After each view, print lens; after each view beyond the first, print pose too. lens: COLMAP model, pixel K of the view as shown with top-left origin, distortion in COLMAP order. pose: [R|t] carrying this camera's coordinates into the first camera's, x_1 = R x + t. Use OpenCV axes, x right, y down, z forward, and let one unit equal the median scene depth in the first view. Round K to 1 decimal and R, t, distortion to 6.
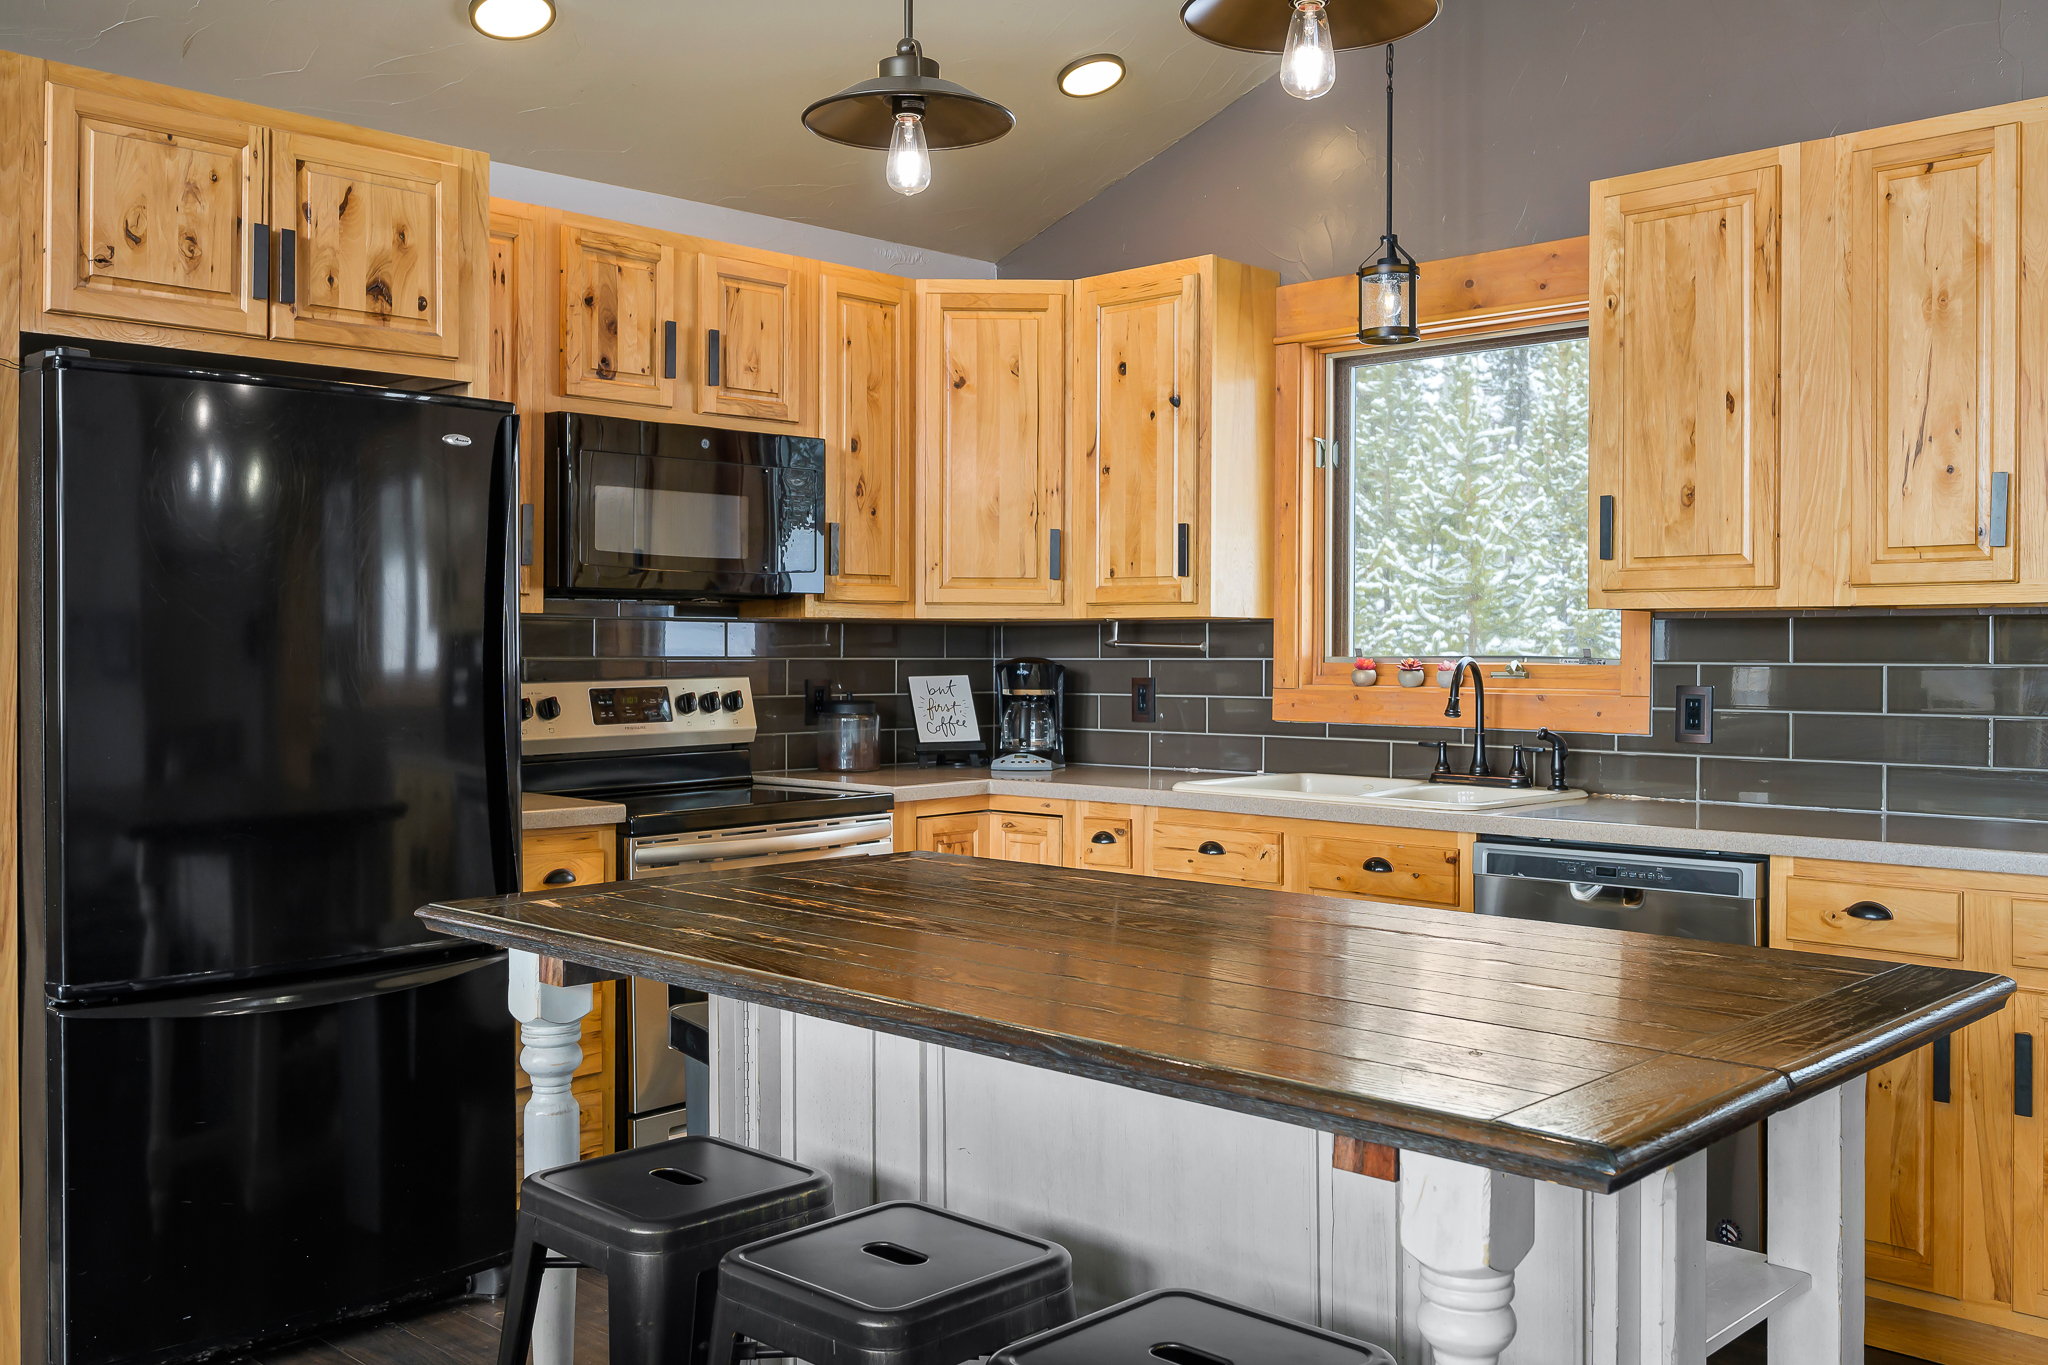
lens RADIAL K [[1826.7, 0, 1105.7], [0, 1826.7, 656.8], [0, 0, 1]] dist [-0.006364, 0.004326]
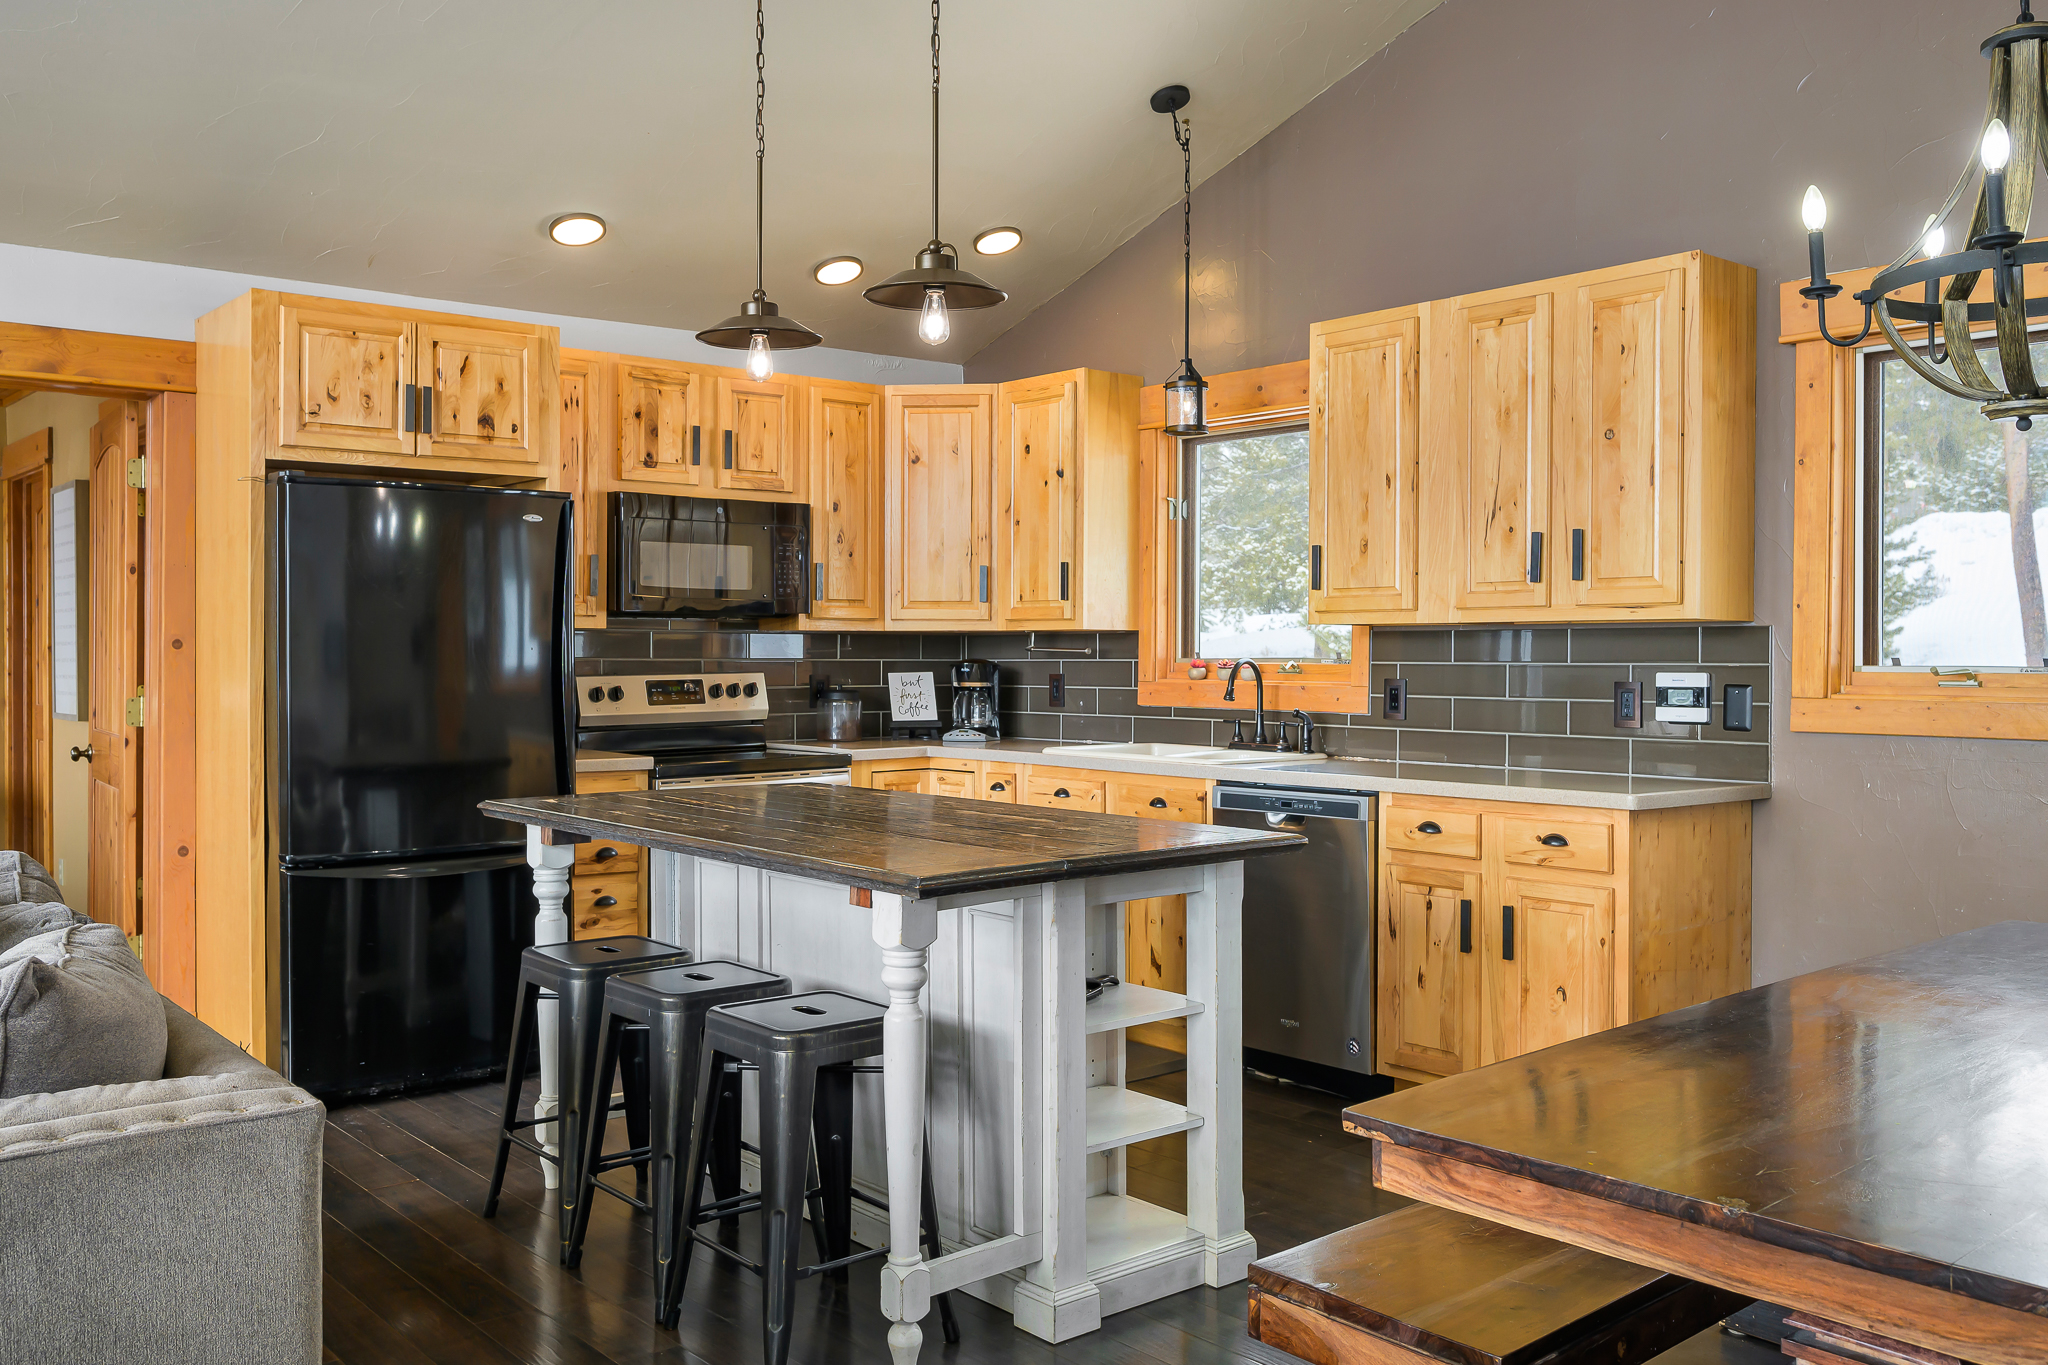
lens RADIAL K [[1717.0, 0, 1072.5], [0, 1717.0, 663.1], [0, 0, 1]] dist [-0.006169, 0.003475]
pose [[0.993798, 0.000530, -0.111196, 0.215892], [-0.000350, 0.999999, 0.001639, 0.001775], [0.111197, -0.001590, 0.993797, -0.328135]]
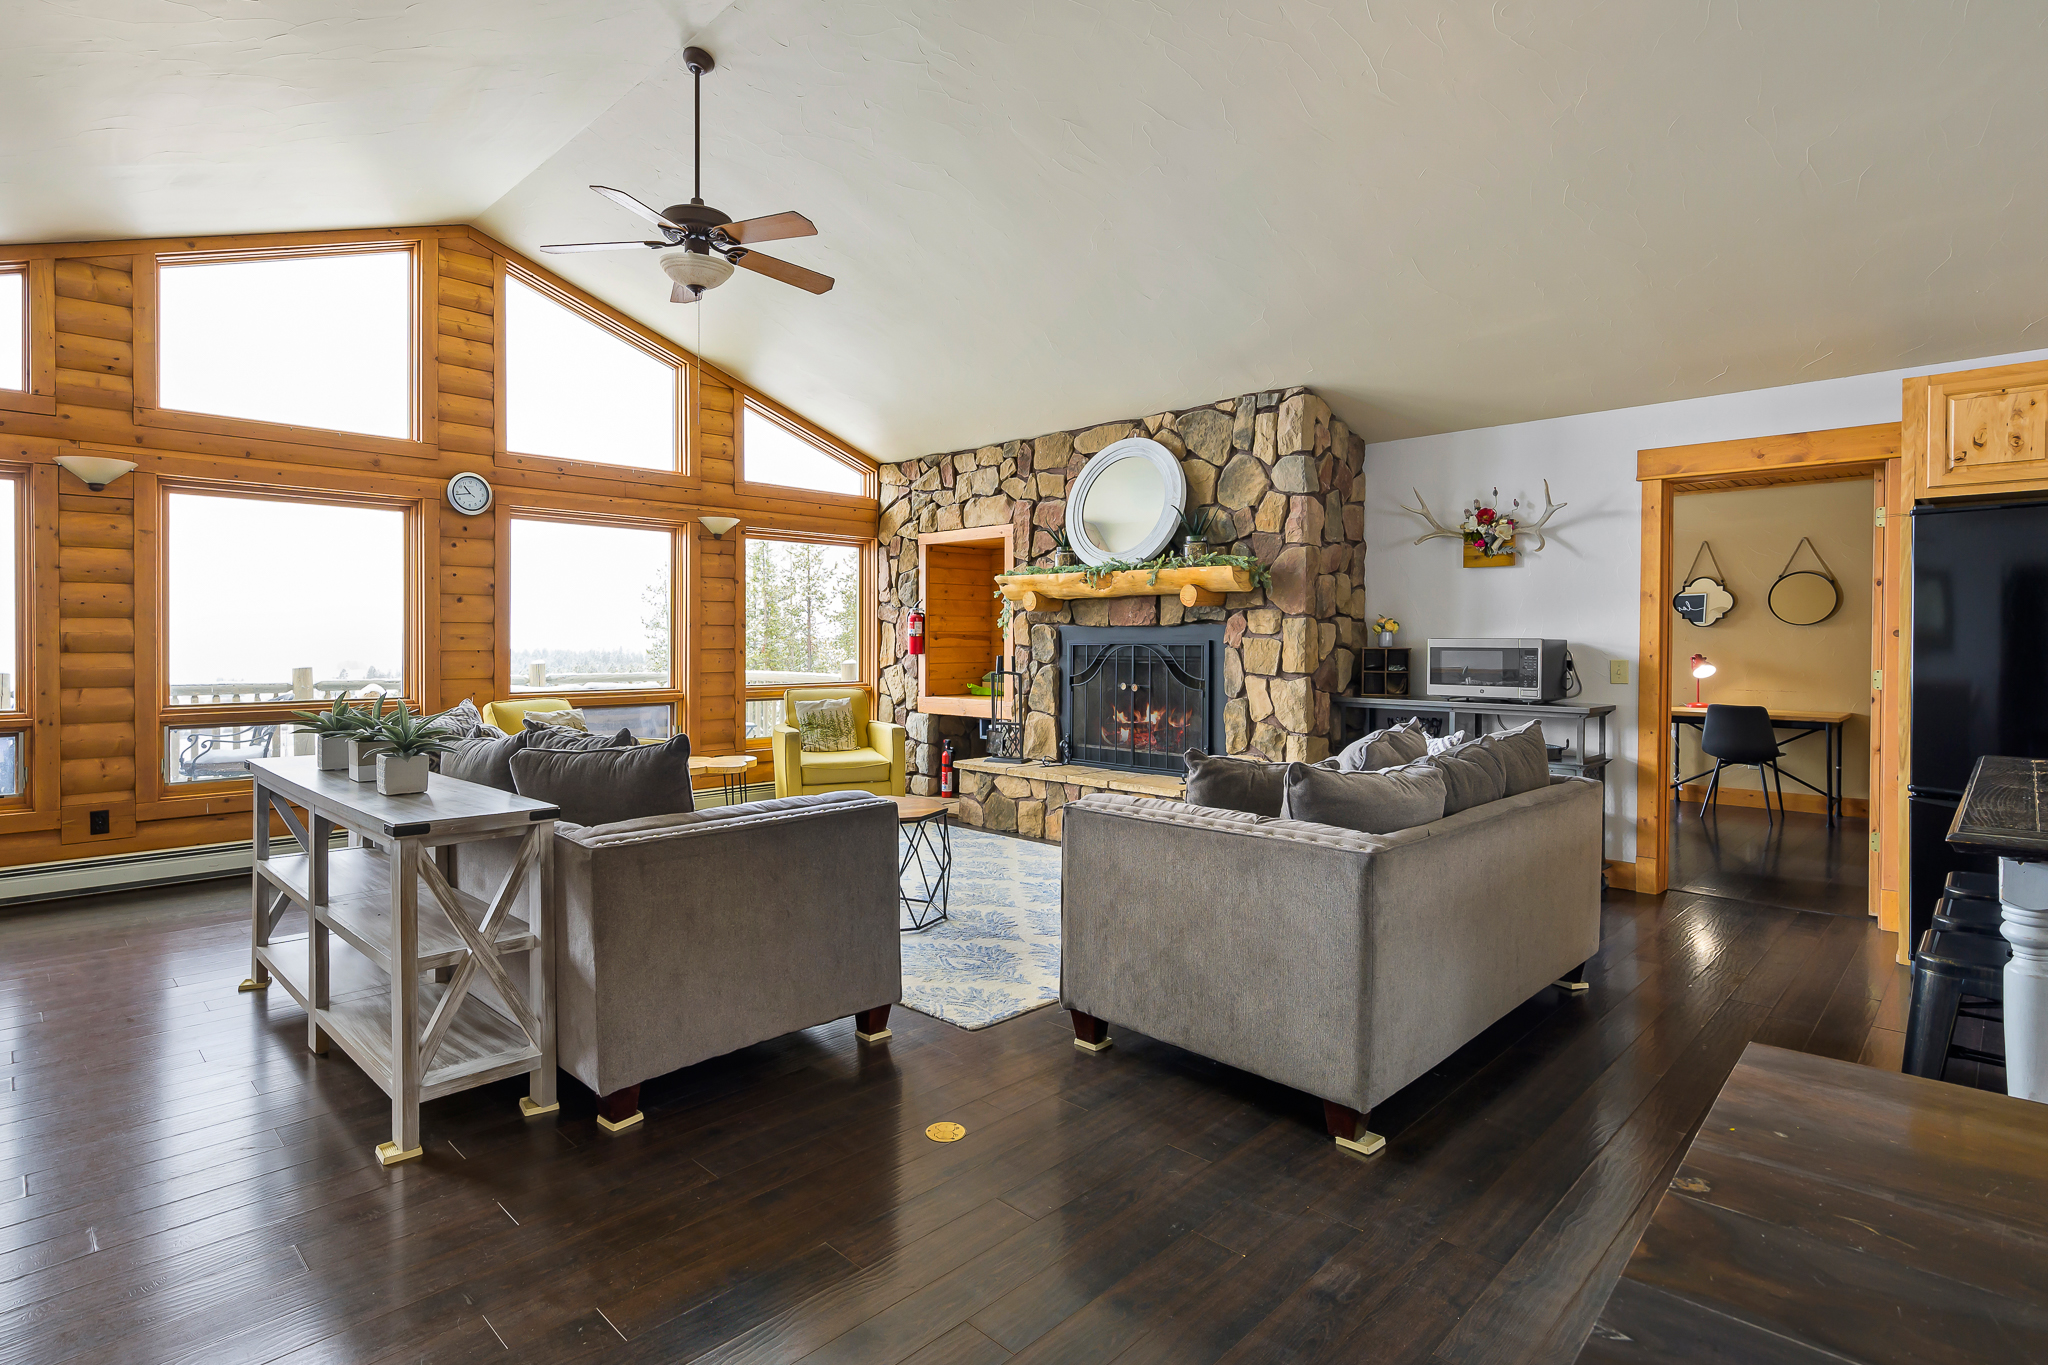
lens RADIAL K [[1035.4, 0, 959.8], [0, 1035.4, 644.0], [0, 0, 1]] dist [0.005075, 0.003408]
pose [[-0.049980, 0.002703, -0.998747, 0.552604], [-0.008633, 0.999958, 0.003138, 0.005850], [0.998713, 0.008779, -0.049954, -0.087352]]
